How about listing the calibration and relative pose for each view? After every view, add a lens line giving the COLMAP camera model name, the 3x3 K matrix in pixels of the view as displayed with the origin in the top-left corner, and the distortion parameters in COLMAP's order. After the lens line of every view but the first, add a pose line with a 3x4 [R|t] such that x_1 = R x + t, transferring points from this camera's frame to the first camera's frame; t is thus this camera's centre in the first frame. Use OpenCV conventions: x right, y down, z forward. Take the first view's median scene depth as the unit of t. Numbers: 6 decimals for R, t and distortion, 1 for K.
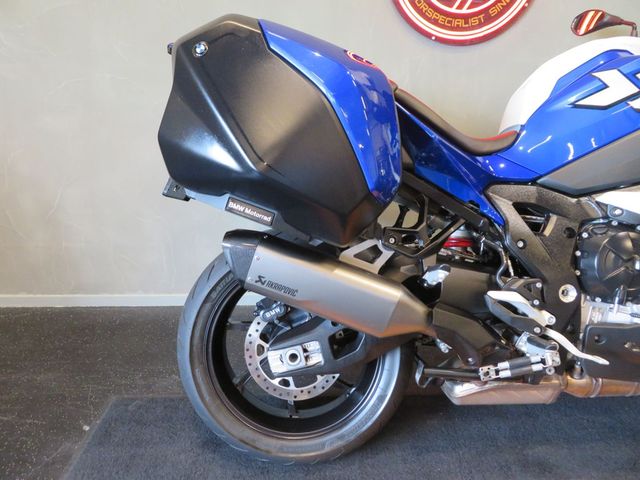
lens RADIAL K [[455.9, 0, 320.6], [0, 455.9, 240.6], [0, 0, 1]] dist [-0.011154, 0.004492]
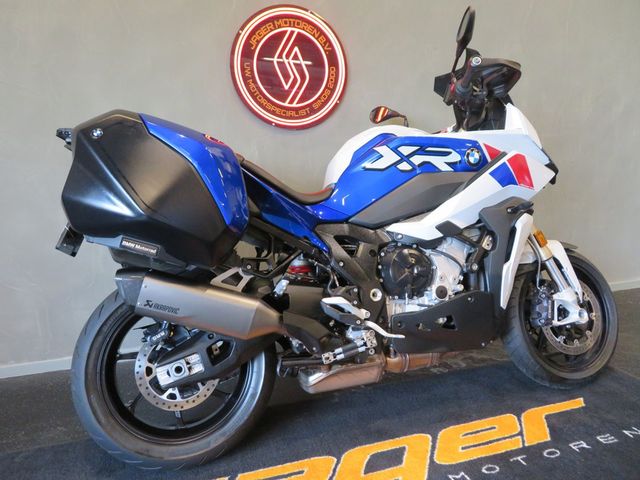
lens RADIAL K [[455.9, 0, 322.6], [0, 455.9, 241.8], [0, 0, 1]] dist [-0.011154, 0.004492]
pose [[0.956843, -0.066150, 0.282978, -0.011913], [0.110772, 0.983255, -0.144706, 0.136555], [-0.268667, 0.169807, 0.948147, -0.333841]]
